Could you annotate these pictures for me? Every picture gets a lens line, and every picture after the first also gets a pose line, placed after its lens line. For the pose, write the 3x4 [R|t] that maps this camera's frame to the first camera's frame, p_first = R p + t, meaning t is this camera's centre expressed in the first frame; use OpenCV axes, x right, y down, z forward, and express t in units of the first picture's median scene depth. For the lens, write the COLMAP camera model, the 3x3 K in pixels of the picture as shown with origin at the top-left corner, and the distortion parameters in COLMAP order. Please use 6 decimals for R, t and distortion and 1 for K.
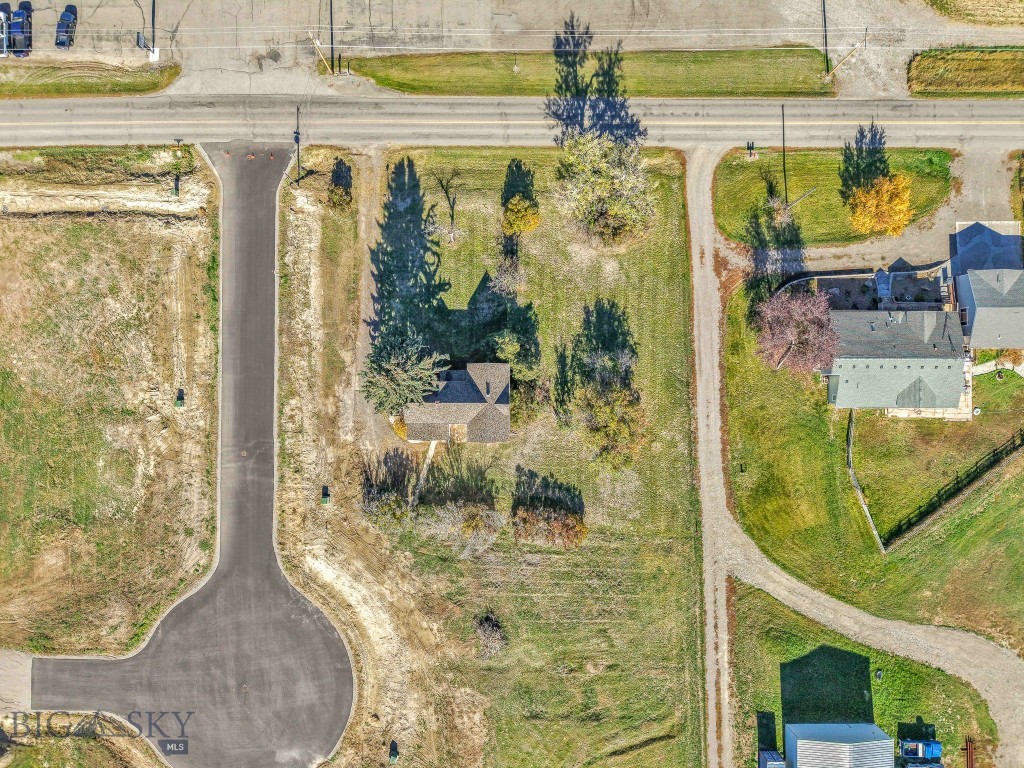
lens RADIAL K [[684.6, 0, 520.5], [0, 684.6, 377.4], [0, 0, 1]] dist [0.029738, -0.030775]
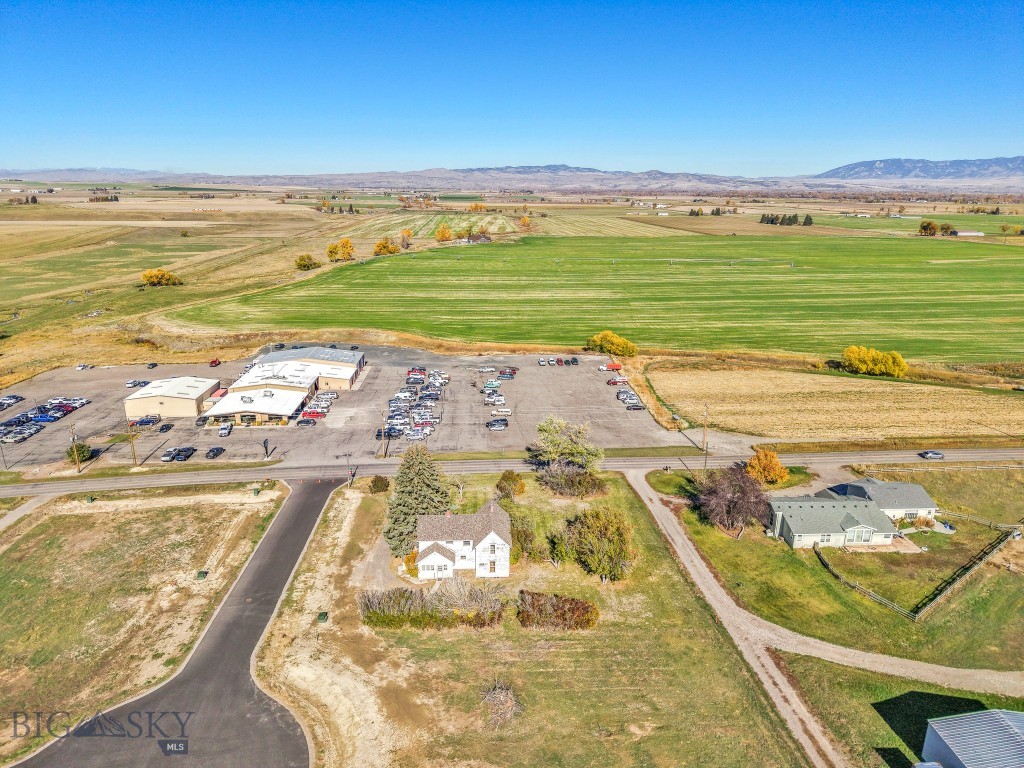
lens RADIAL K [[684.6, 0, 510.1], [0, 684.6, 383.6], [0, 0, 1]] dist [0.029738, -0.030775]
pose [[0.998775, -0.016165, 0.046774, -0.062854], [0.049458, 0.292977, -0.954839, 1.000735], [0.001731, 0.955983, 0.293418, 0.404502]]
